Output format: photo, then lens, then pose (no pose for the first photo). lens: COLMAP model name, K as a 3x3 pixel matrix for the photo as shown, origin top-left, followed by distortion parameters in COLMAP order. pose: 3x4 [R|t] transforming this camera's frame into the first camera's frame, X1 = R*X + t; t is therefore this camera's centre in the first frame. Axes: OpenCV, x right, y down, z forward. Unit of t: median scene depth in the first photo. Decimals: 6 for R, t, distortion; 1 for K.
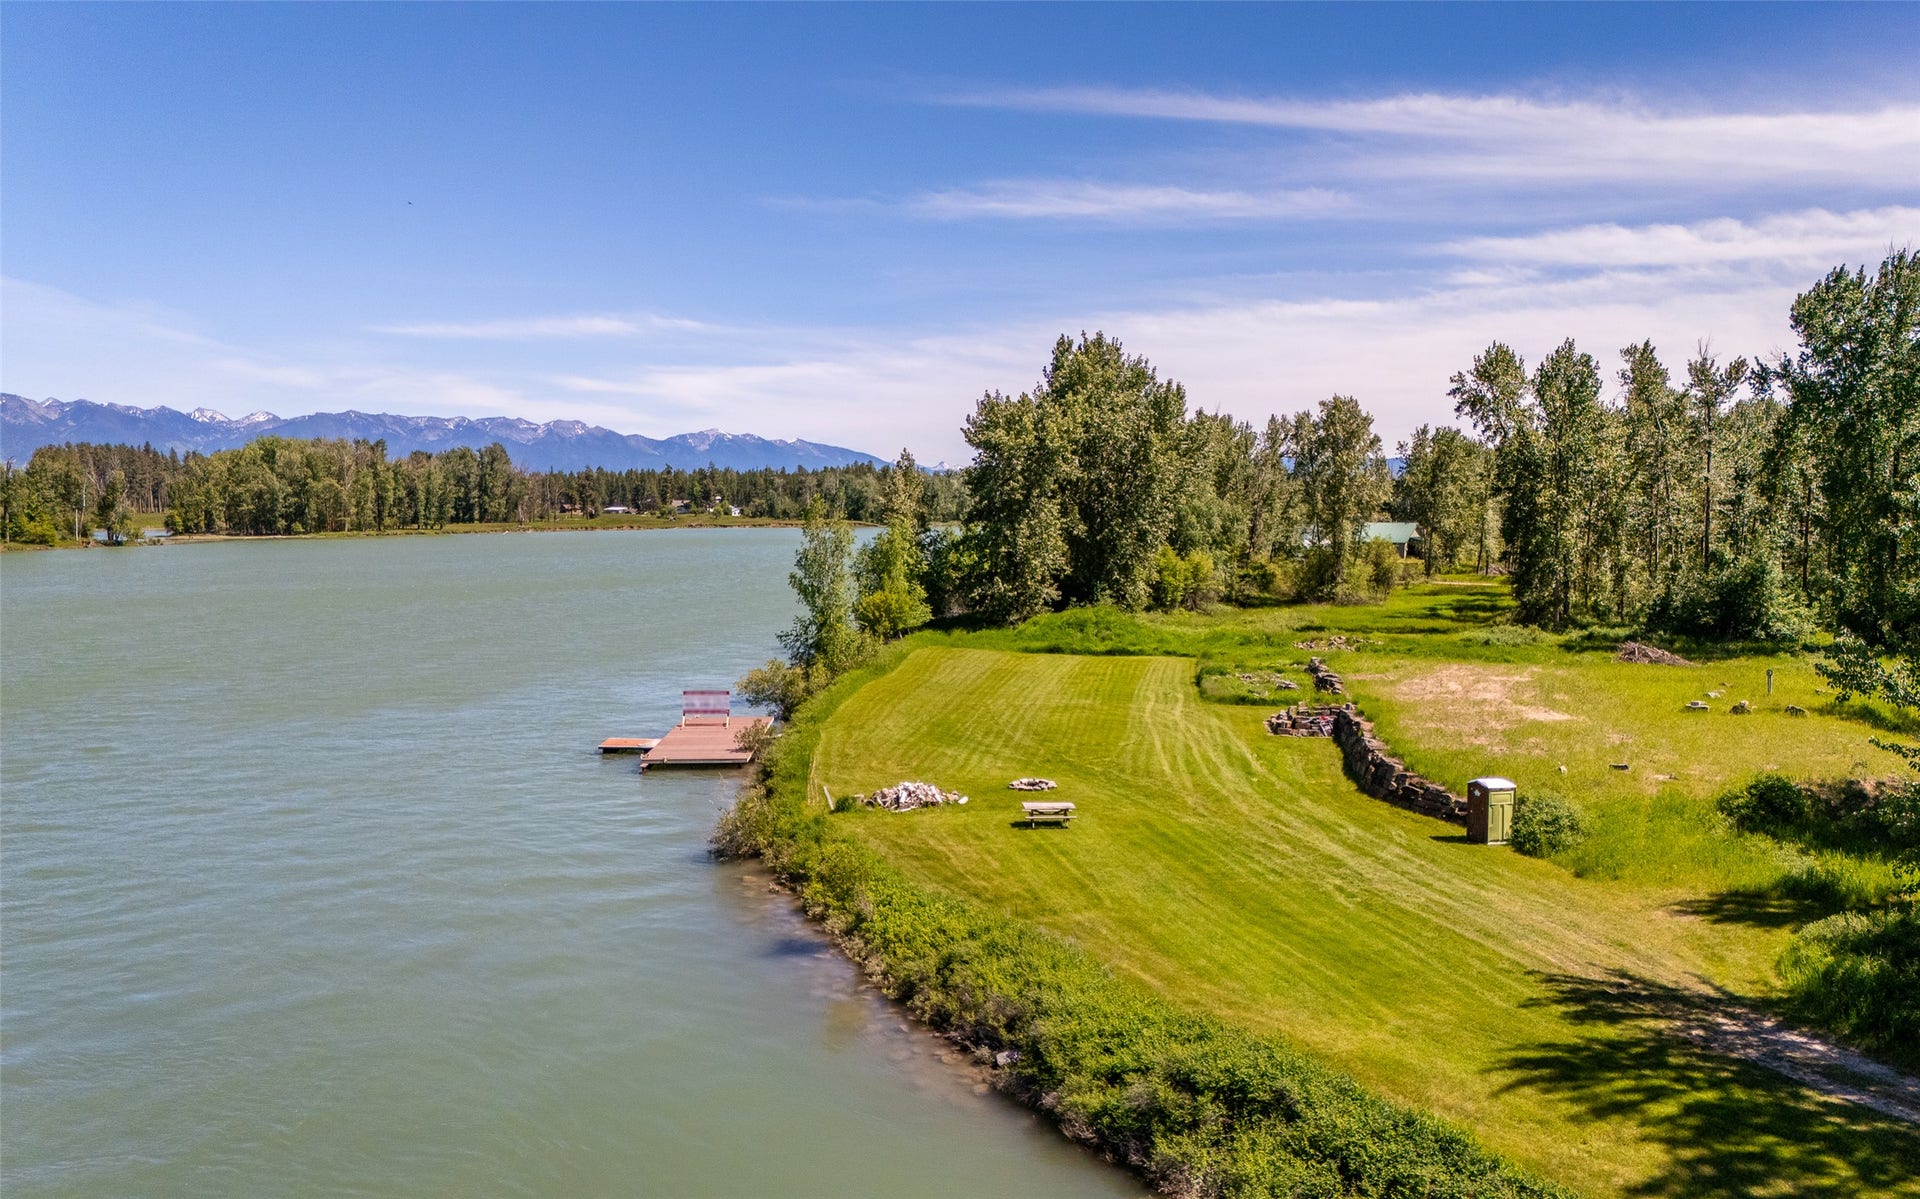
lens RADIAL K [[1525.0, 0, 960.0], [0, 1525.0, 599.5], [0, 0, 1]] dist [0.122537, -0.135767]
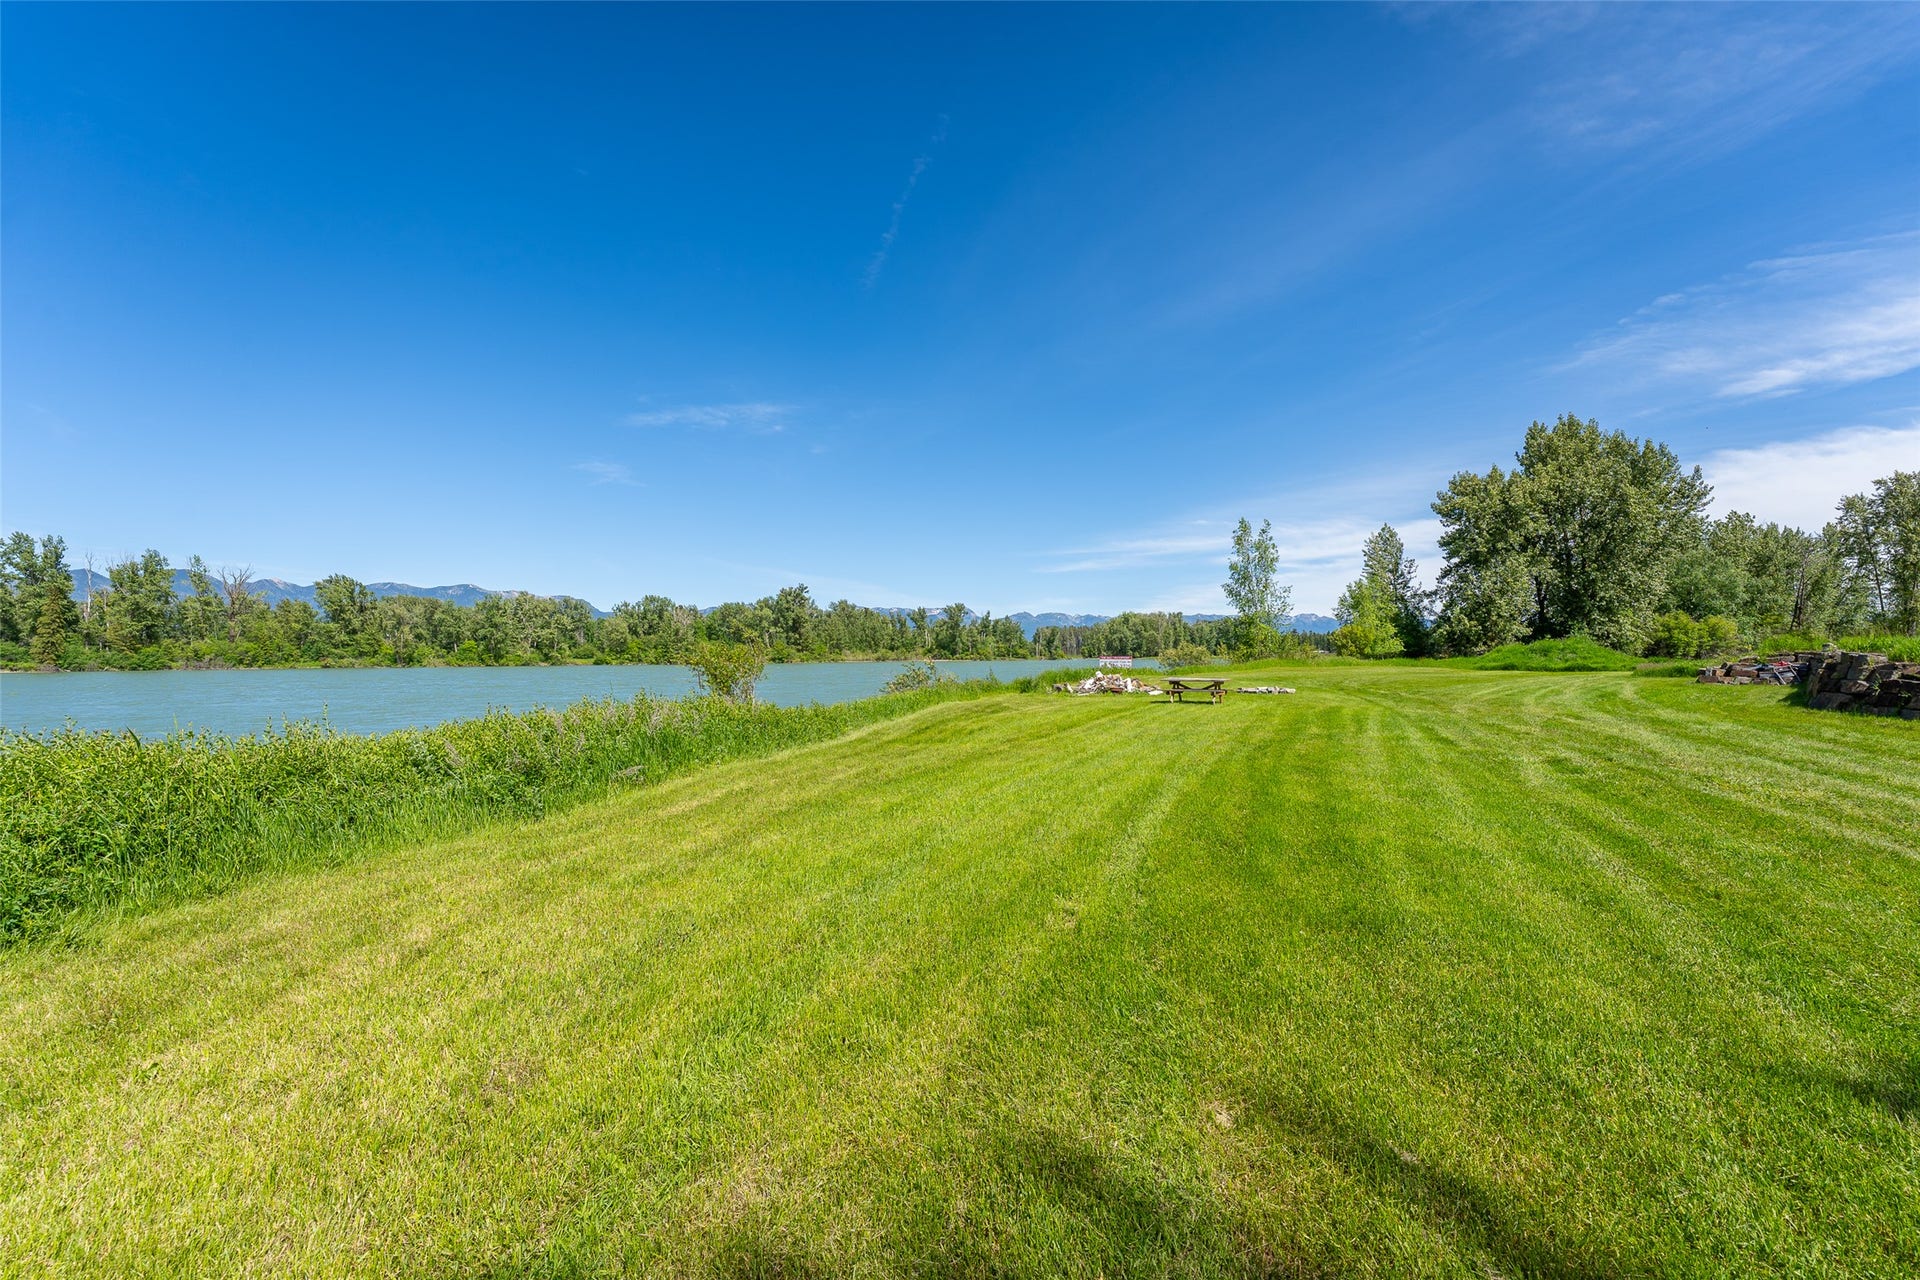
lens RADIAL K [[771.7, 0, 960.0], [0, 771.7, 640.0], [0, 0, 1]] dist [0.006654, -0.000321]
pose [[0.787709, -0.017236, -0.615806, 0.086482], [-0.032095, 0.997103, -0.068962, 0.059388], [0.615211, 0.074086, 0.784874, 0.251770]]
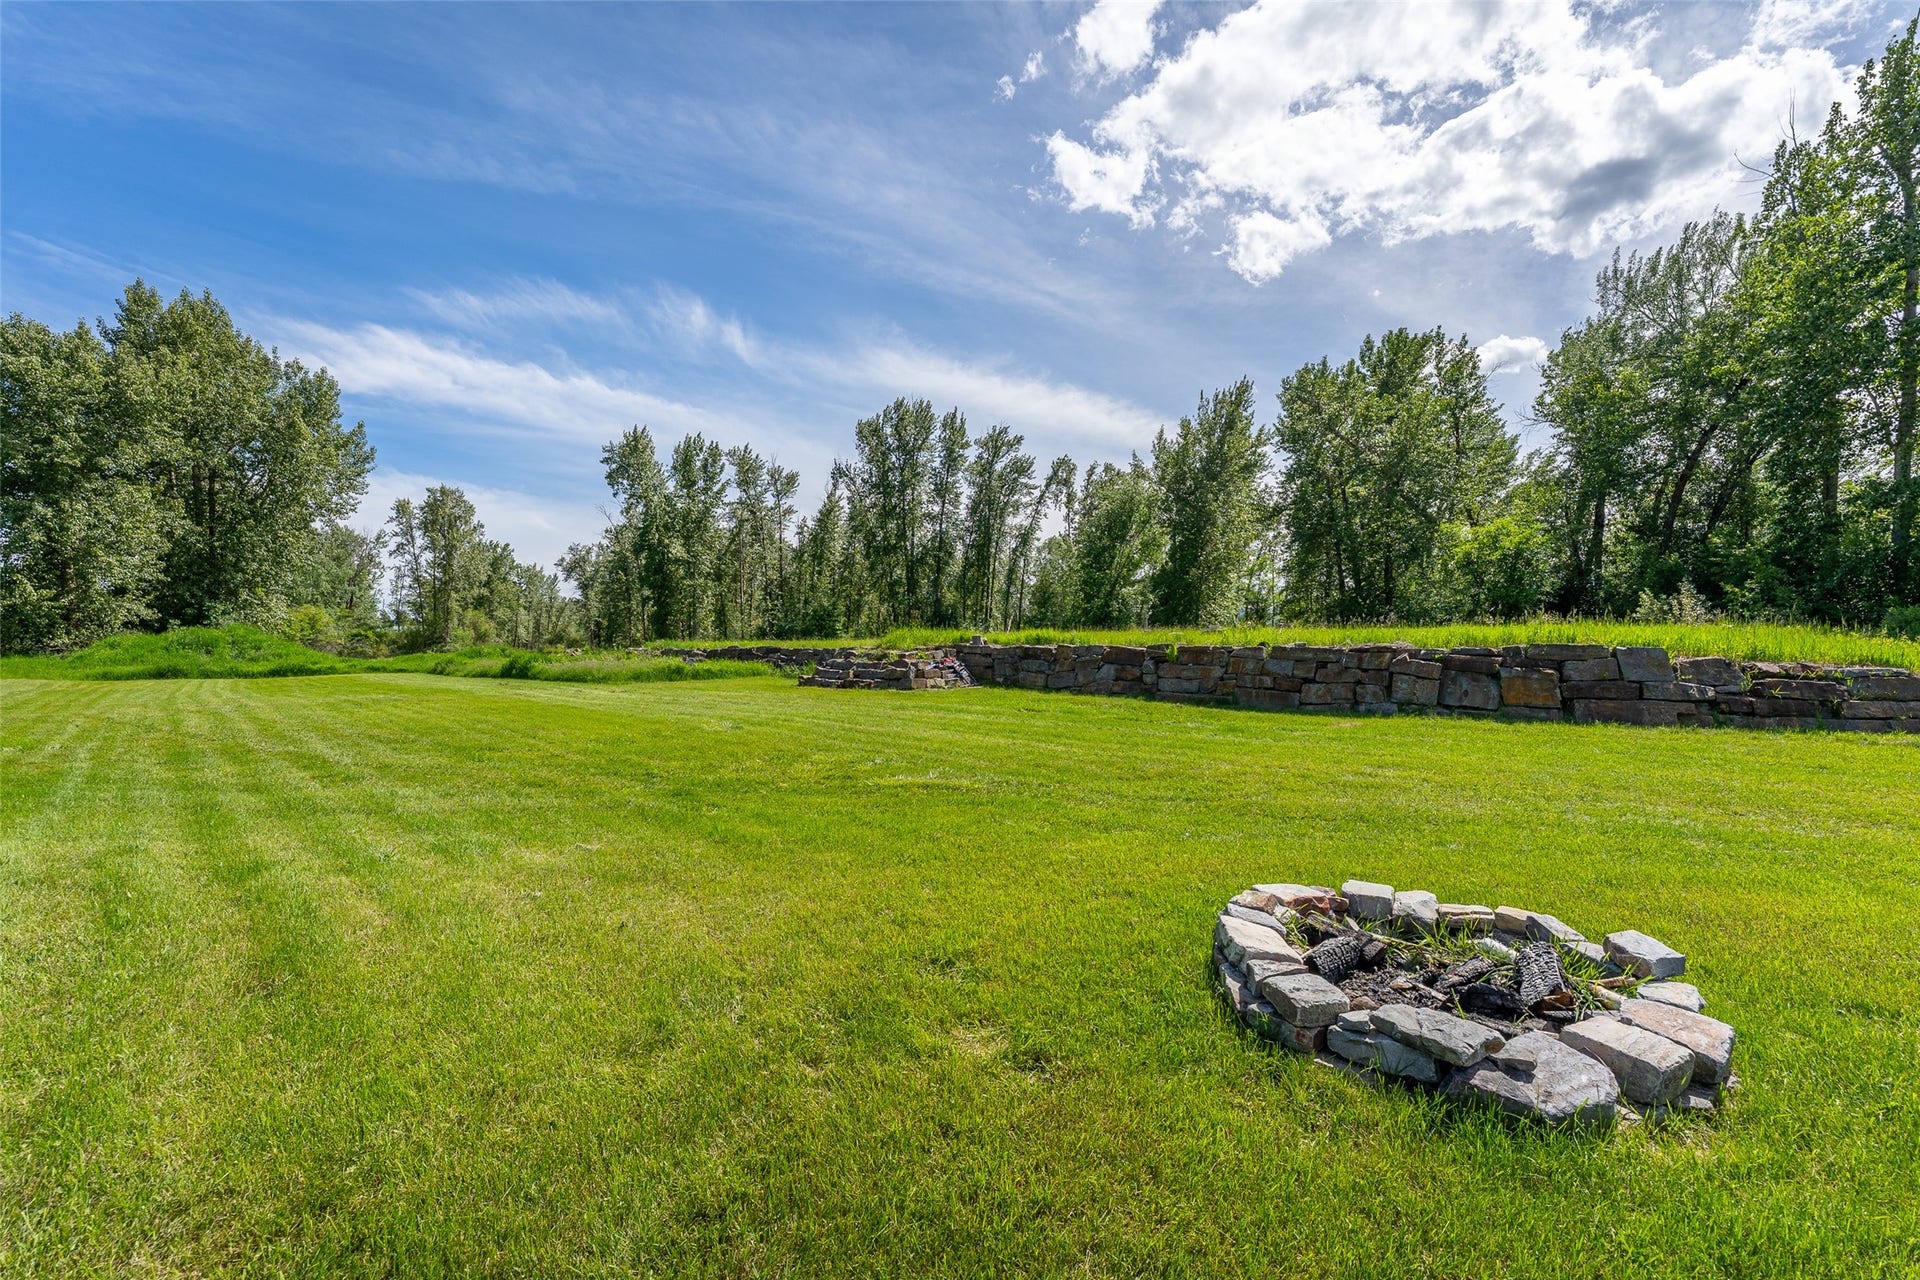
lens RADIAL K [[793.0, 0, 960.0], [0, 793.0, 640.0], [0, 0, 1]] dist [-0.000695, -0.000245]
pose [[0.604402, -0.007279, 0.796646, -0.002957], [0.060835, 0.997460, -0.037040, 0.046719], [-0.794353, 0.070851, 0.603310, 0.465213]]
